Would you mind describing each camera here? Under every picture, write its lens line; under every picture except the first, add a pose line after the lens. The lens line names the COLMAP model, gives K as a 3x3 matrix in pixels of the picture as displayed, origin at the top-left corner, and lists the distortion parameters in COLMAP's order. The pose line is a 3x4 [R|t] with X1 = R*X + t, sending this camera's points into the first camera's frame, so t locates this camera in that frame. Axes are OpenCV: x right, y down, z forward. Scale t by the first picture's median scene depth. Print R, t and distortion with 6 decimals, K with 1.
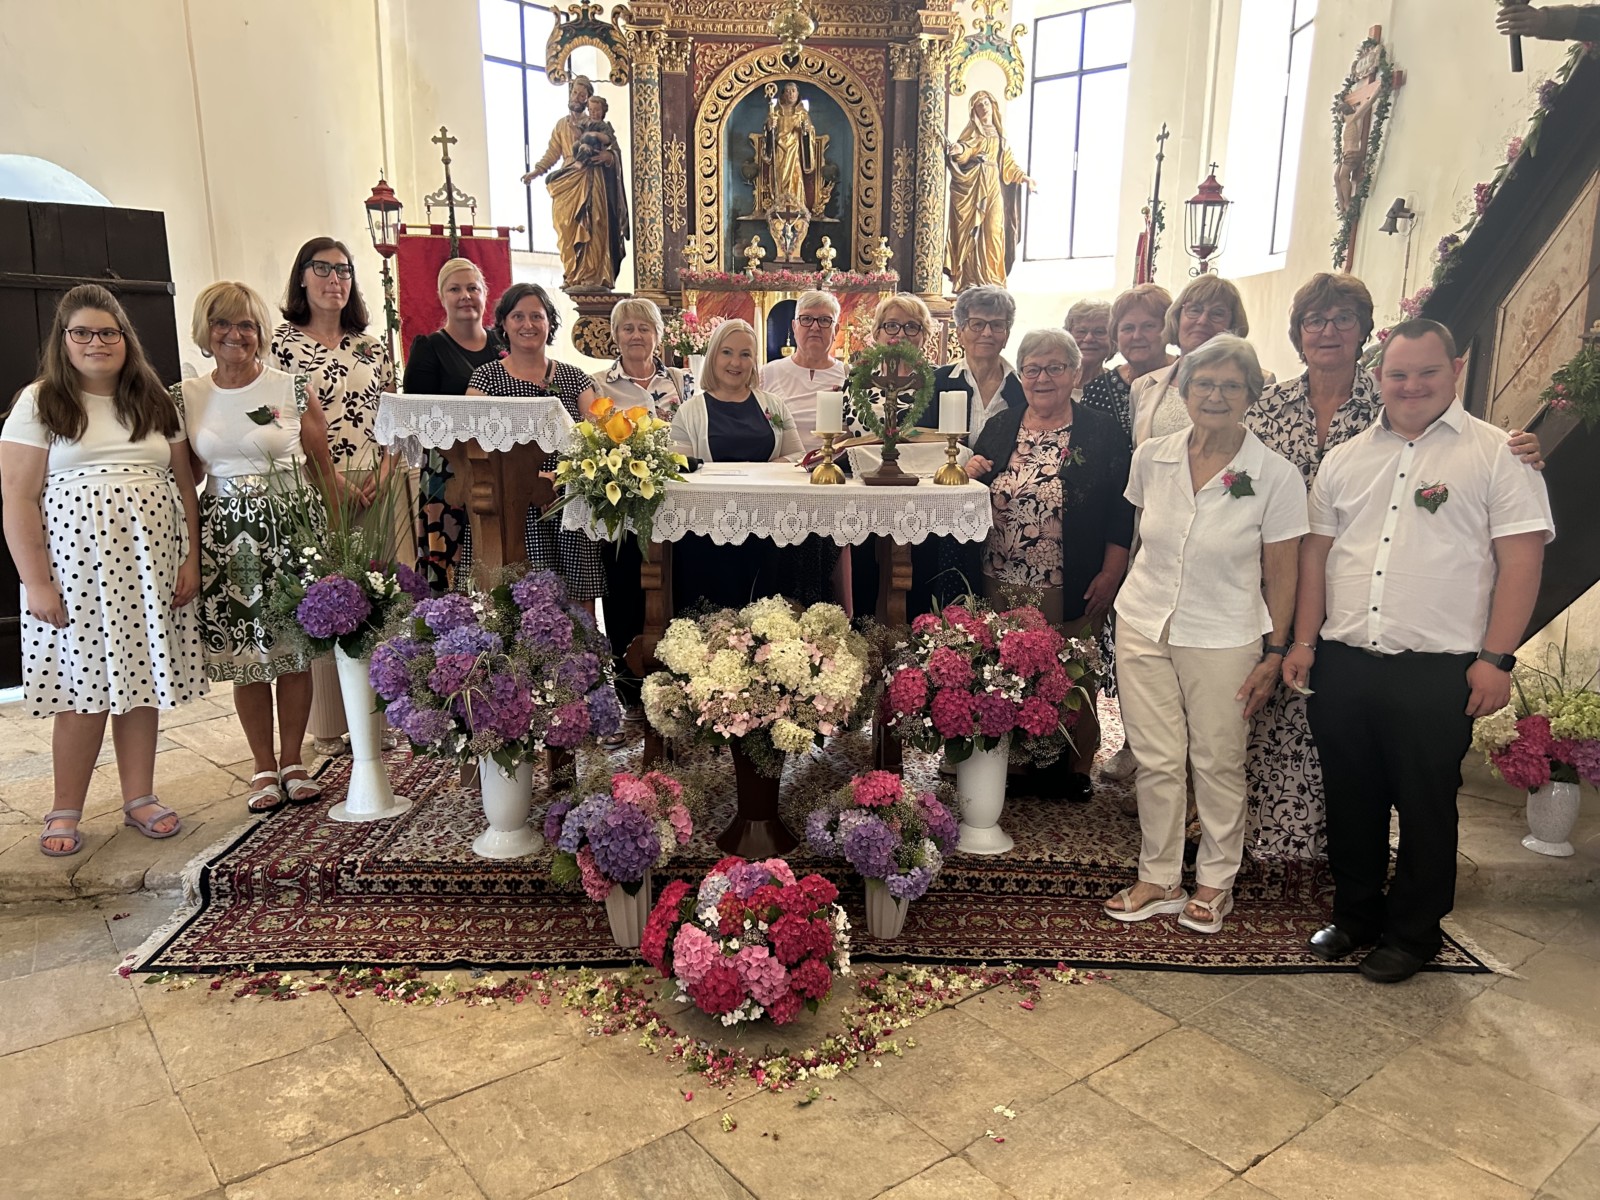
lens RADIAL K [[1301.9, 0, 805.0], [0, 1301.9, 597.9], [0, 0, 1]] dist [0.072899, -0.028209]
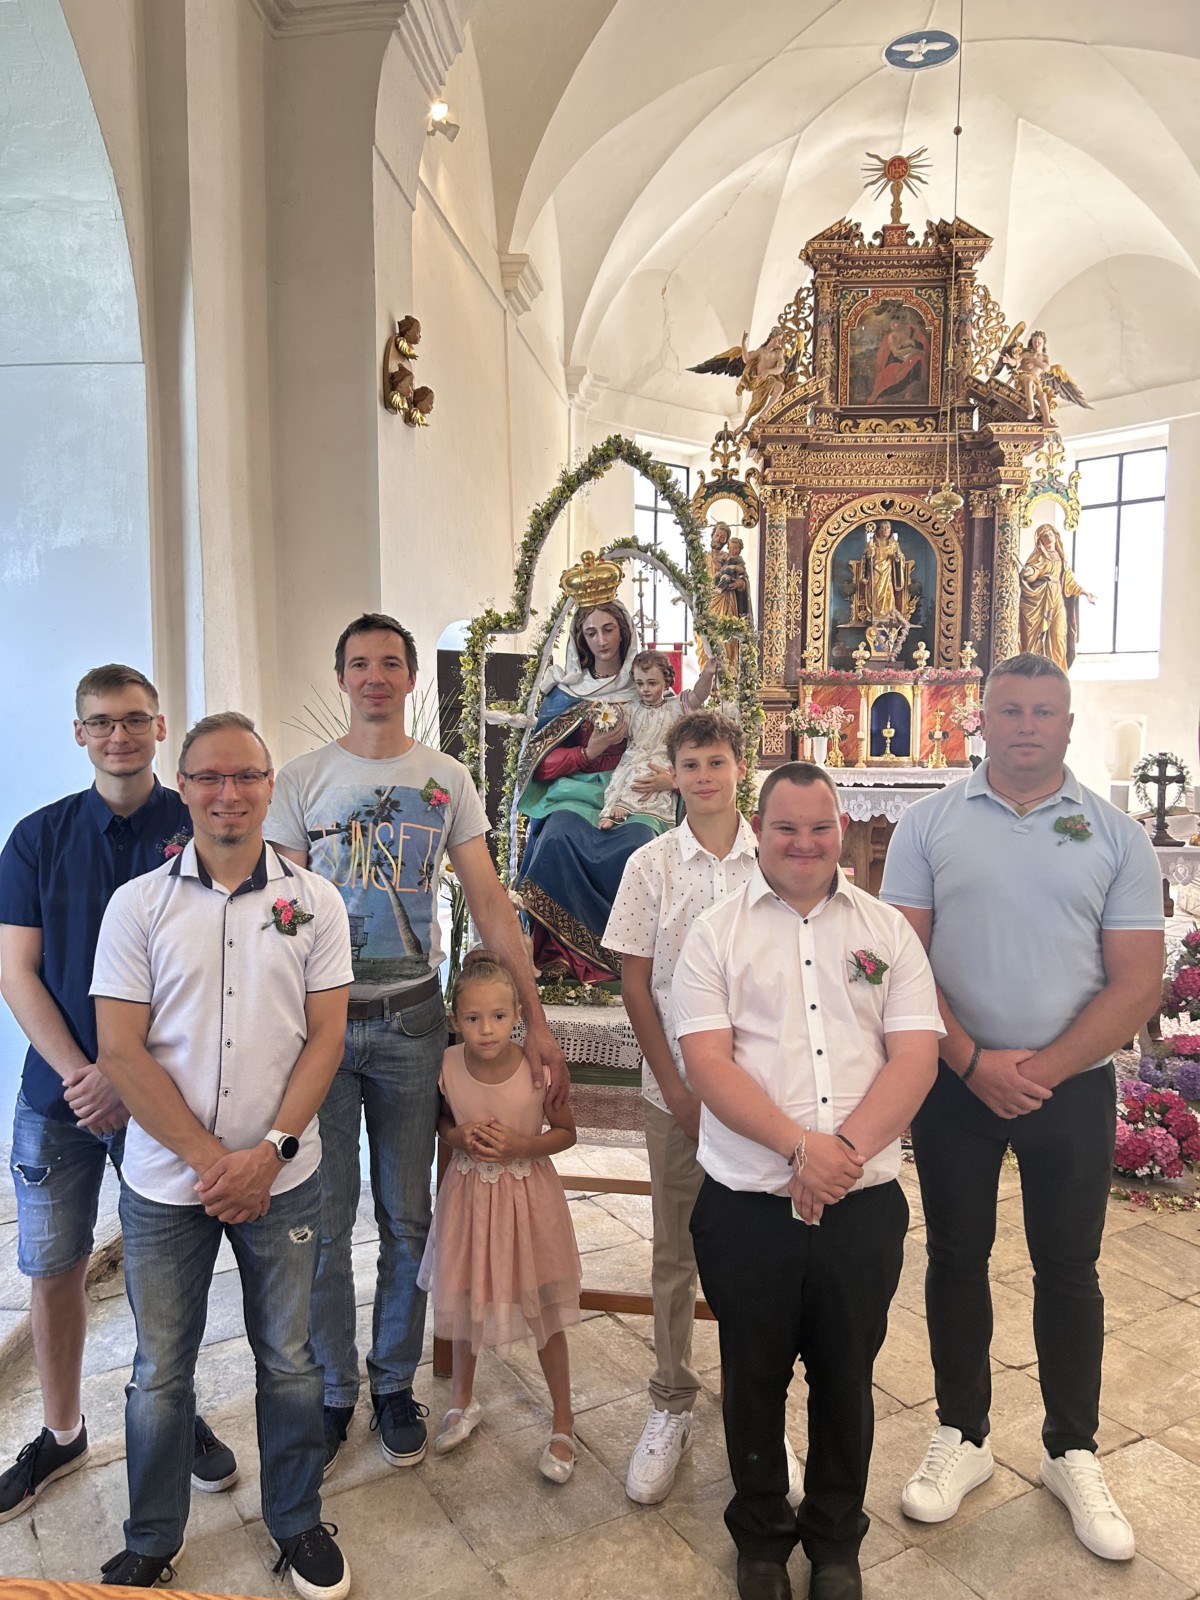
lens RADIAL K [[1301.9, 0, 596.0], [0, 1301.9, 802.6], [0, 0, 1]] dist [0.072899, -0.028209]
pose [[0.996109, -0.000225, -0.088134, -0.176658], [-0.009812, 0.993497, -0.113434, 0.016746], [0.087587, 0.113858, 0.989629, -0.224946]]
